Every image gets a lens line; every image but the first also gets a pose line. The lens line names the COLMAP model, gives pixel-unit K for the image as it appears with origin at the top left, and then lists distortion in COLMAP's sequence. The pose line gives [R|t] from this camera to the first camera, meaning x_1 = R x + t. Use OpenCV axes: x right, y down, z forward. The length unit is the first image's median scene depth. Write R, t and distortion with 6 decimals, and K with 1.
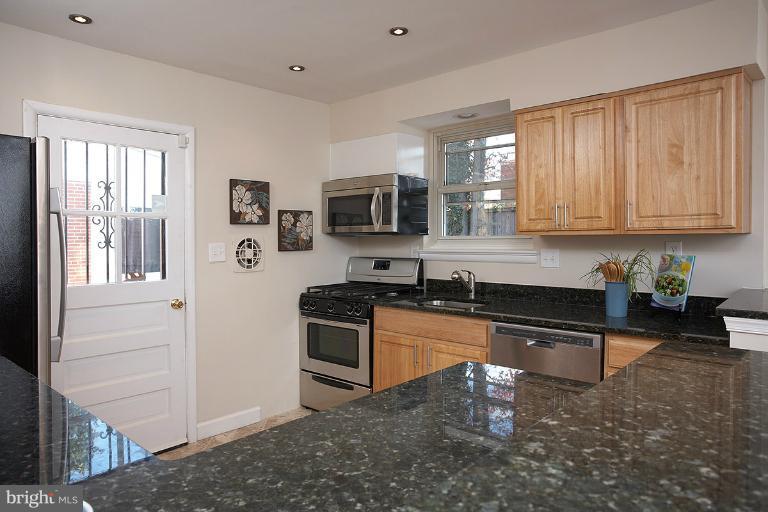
lens RADIAL K [[505.1, 0, 383.6], [0, 505.1, 235.4], [0, 0, 1]] dist [-0.008371, -0.000250]
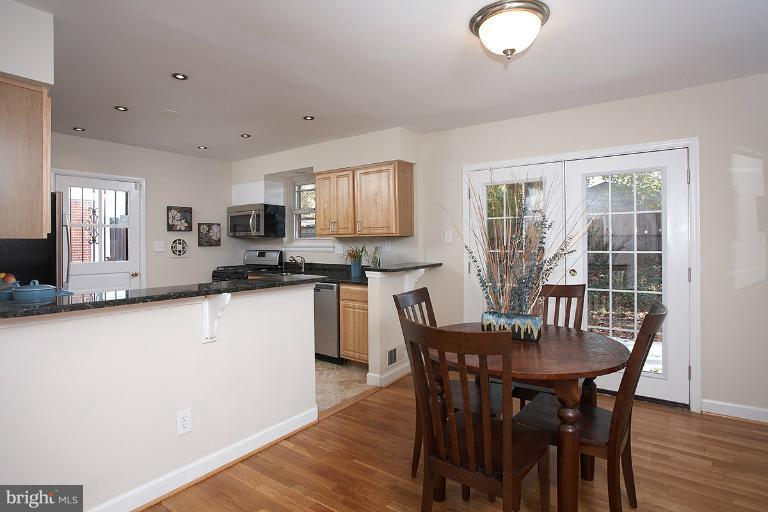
lens RADIAL K [[401.6, 0, 371.5], [0, 401.6, 241.2], [0, 0, 1]] dist [0.003449, 0.000735]
pose [[0.997021, 0.000783, 0.077124, 0.299002], [-0.001115, 0.999990, 0.004259, 0.006900], [-0.077119, -0.004333, 0.997012, -0.468075]]
